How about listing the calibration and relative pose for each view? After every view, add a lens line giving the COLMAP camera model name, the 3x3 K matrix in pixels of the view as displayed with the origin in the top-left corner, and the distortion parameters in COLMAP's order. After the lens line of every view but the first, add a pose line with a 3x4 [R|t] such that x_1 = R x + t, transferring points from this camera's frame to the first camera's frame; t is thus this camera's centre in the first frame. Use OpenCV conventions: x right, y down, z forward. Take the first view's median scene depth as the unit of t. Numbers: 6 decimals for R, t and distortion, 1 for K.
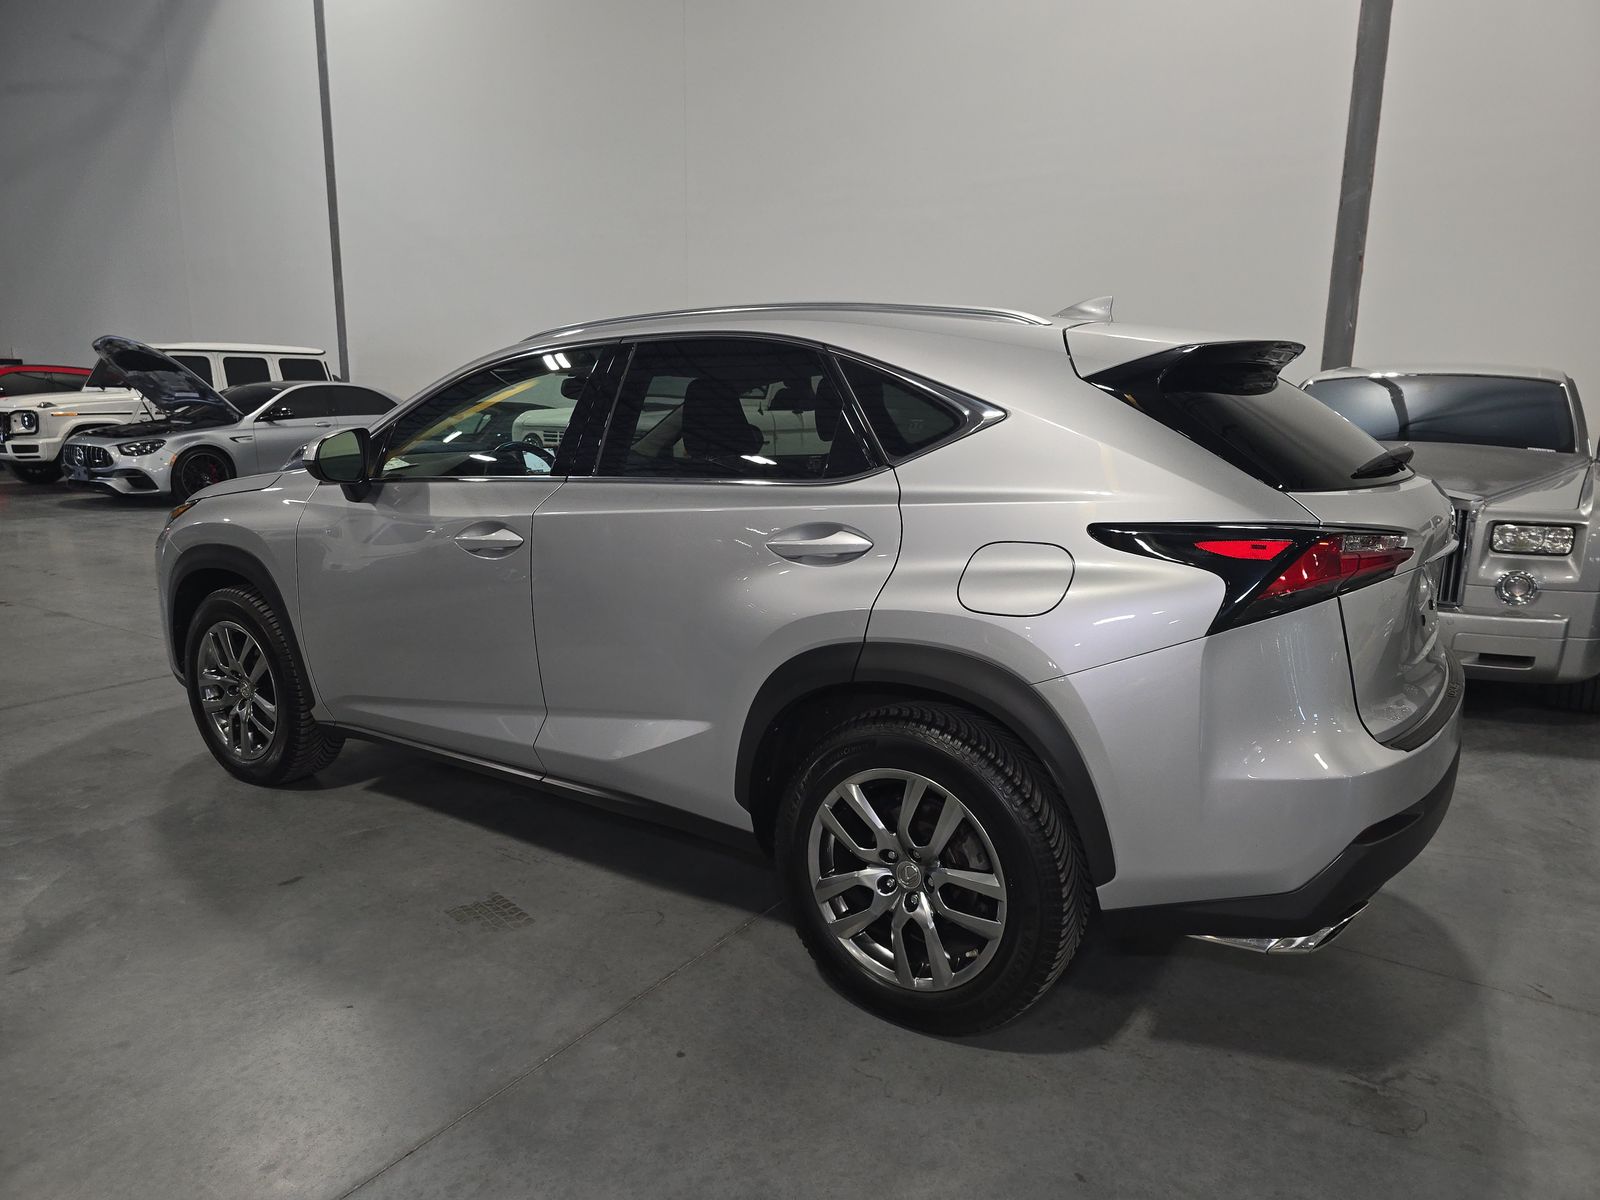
lens RADIAL K [[1073.3, 0, 803.0], [0, 1073.3, 590.7], [0, 0, 1]] dist [0.036655, -0.040208]
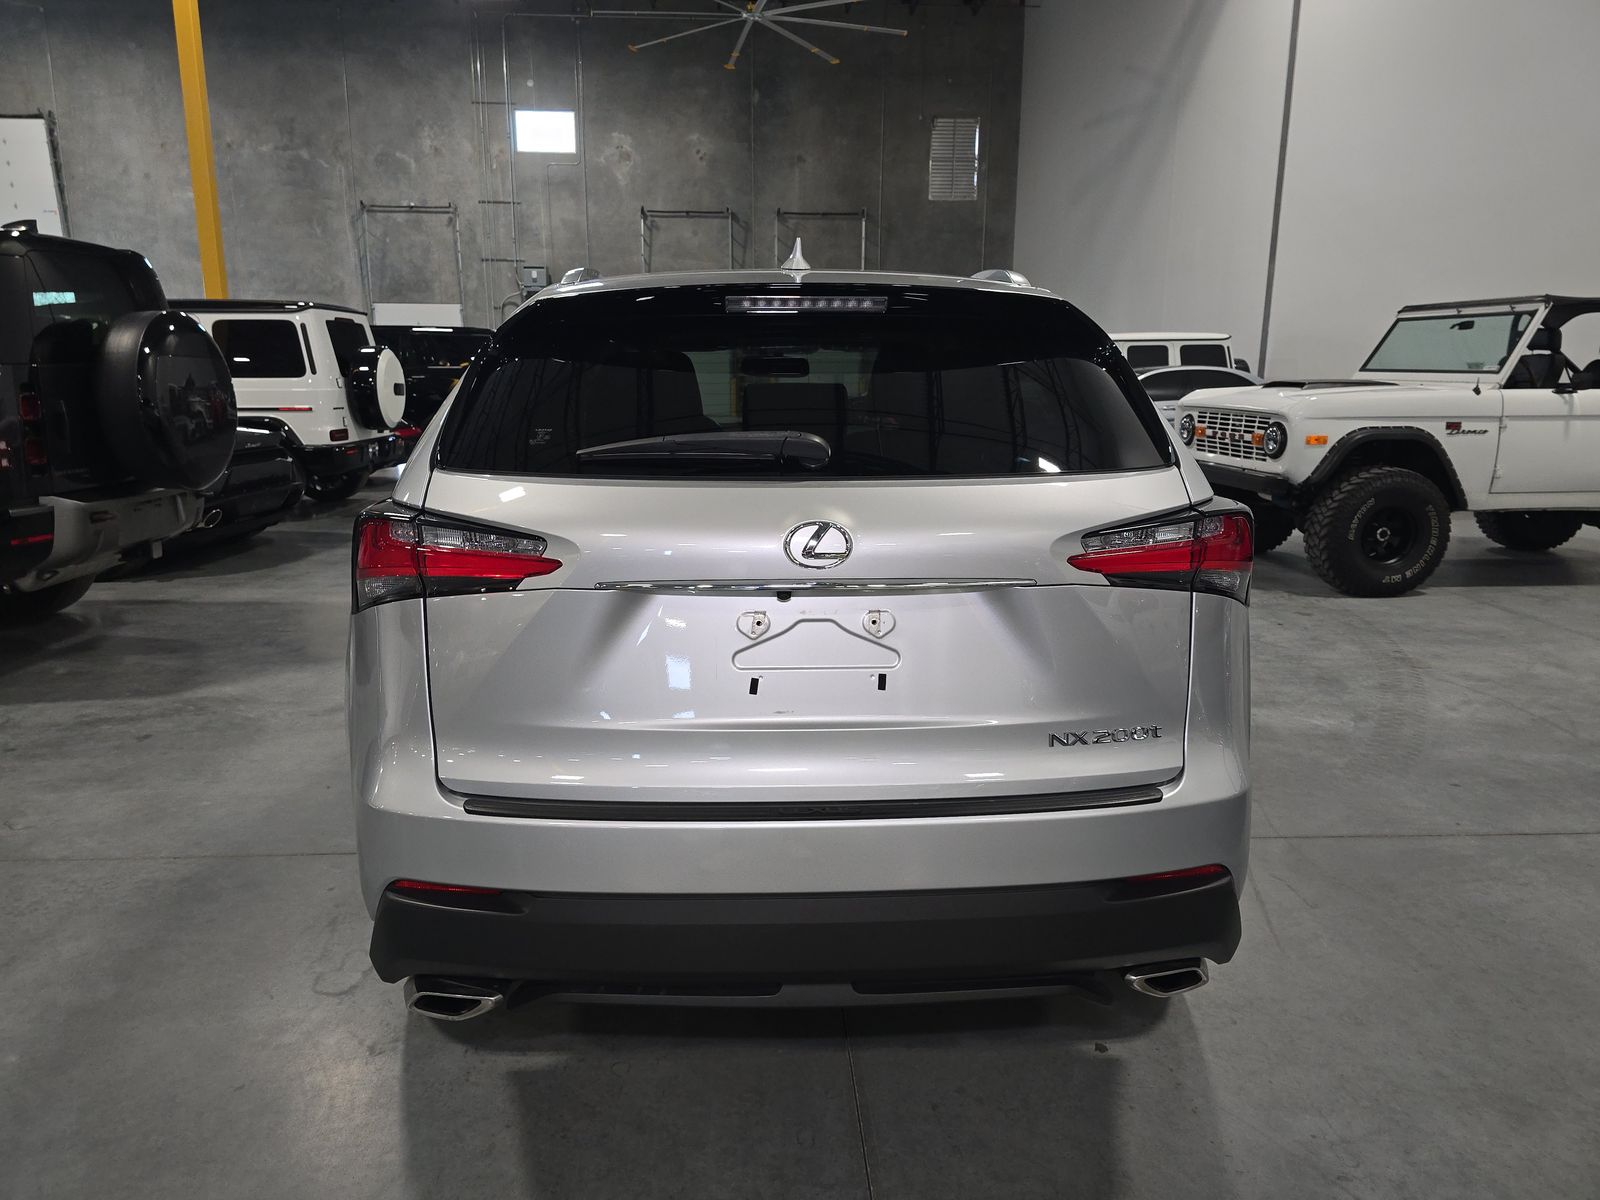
lens RADIAL K [[1073.3, 0, 803.0], [0, 1073.3, 590.7], [0, 0, 1]] dist [0.036655, -0.040208]
pose [[0.587982, 0.143185, -0.796100, 0.167538], [-0.133252, 0.987907, 0.079267, -0.013442], [0.797823, 0.059474, 0.599951, 0.093260]]
